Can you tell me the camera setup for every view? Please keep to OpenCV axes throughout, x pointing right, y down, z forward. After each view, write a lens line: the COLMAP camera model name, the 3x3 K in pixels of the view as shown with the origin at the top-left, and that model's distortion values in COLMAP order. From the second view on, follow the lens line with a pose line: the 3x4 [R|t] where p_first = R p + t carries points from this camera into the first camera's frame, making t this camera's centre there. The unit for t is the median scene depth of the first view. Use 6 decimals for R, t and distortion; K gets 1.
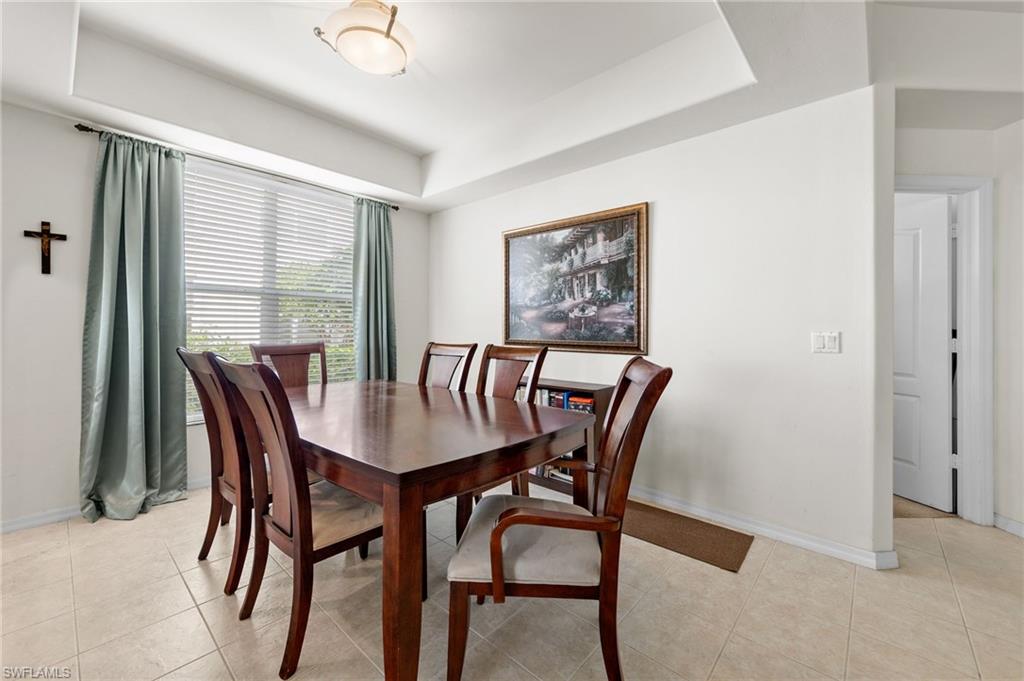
lens RADIAL K [[408.0, 0, 511.5], [0, 408.0, 322.5], [0, 0, 1]] dist [0.001656, 0.000160]
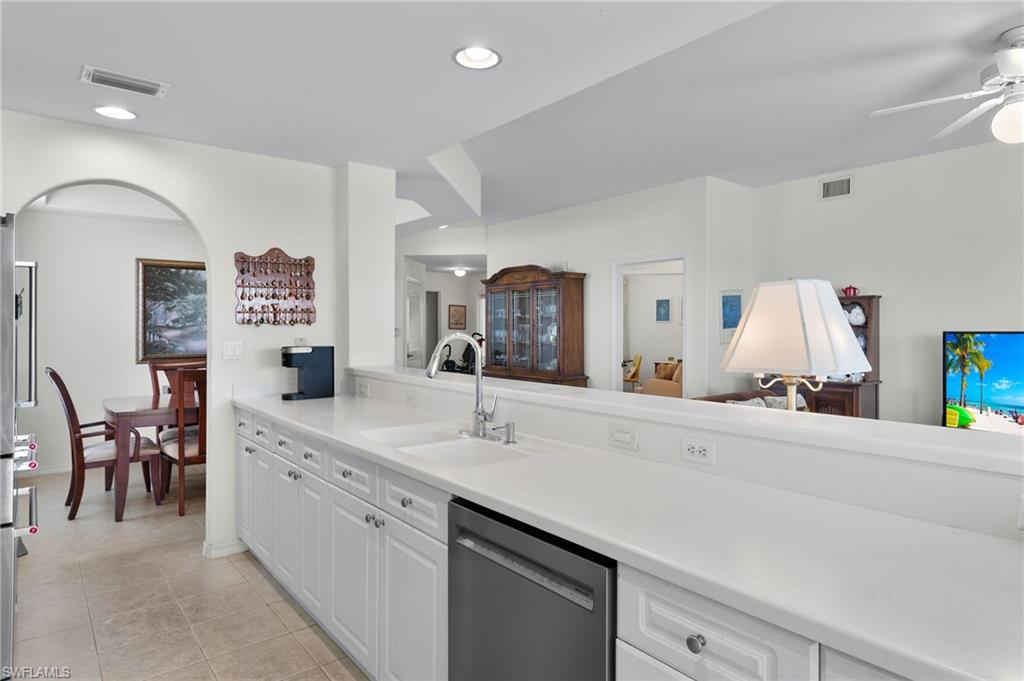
lens RADIAL K [[590.3, 0, 518.2], [0, 590.3, 329.6], [0, 0, 1]] dist [0.003900, -0.000965]
pose [[0.151455, -0.009929, 0.988414, -1.786682], [-0.008826, 0.999896, 0.011396, -0.070949], [-0.988425, -0.010449, 0.151352, -0.324217]]
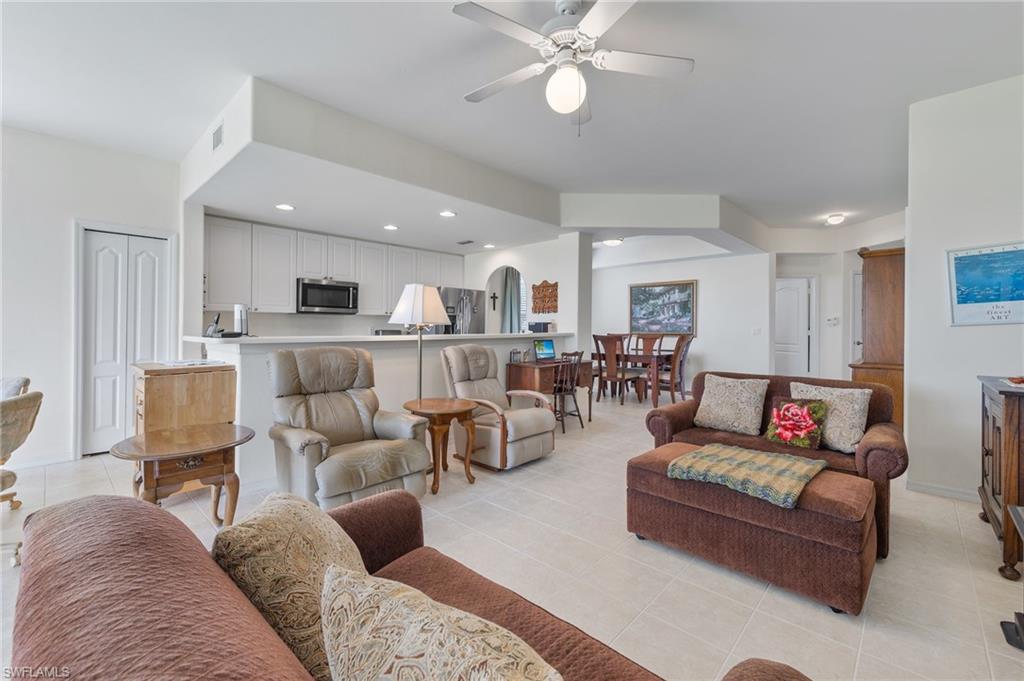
lens RADIAL K [[431.1, 0, 514.0], [0, 431.1, 330.1], [0, 0, 1]] dist [0.004068, 0.000462]
pose [[0.999853, -0.004887, -0.016443, -0.758389], [0.005170, 0.999838, 0.017216, -0.020280], [0.016356, -0.017298, 0.999717, -1.716005]]
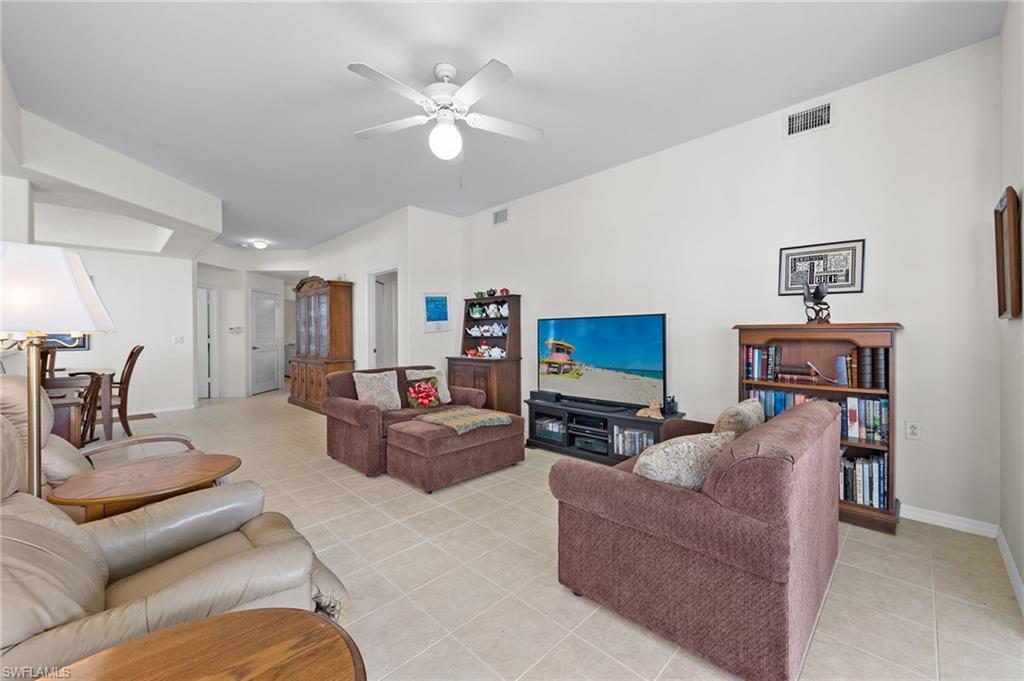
lens RADIAL K [[408.0, 0, 516.8], [0, 408.0, 332.1], [0, 0, 1]] dist [0.001656, 0.000160]
pose [[0.046348, -0.005957, 0.998908, -1.528175], [-0.000510, 0.999982, 0.005987, -0.021478], [-0.998925, -0.000787, 0.046344, -1.178079]]
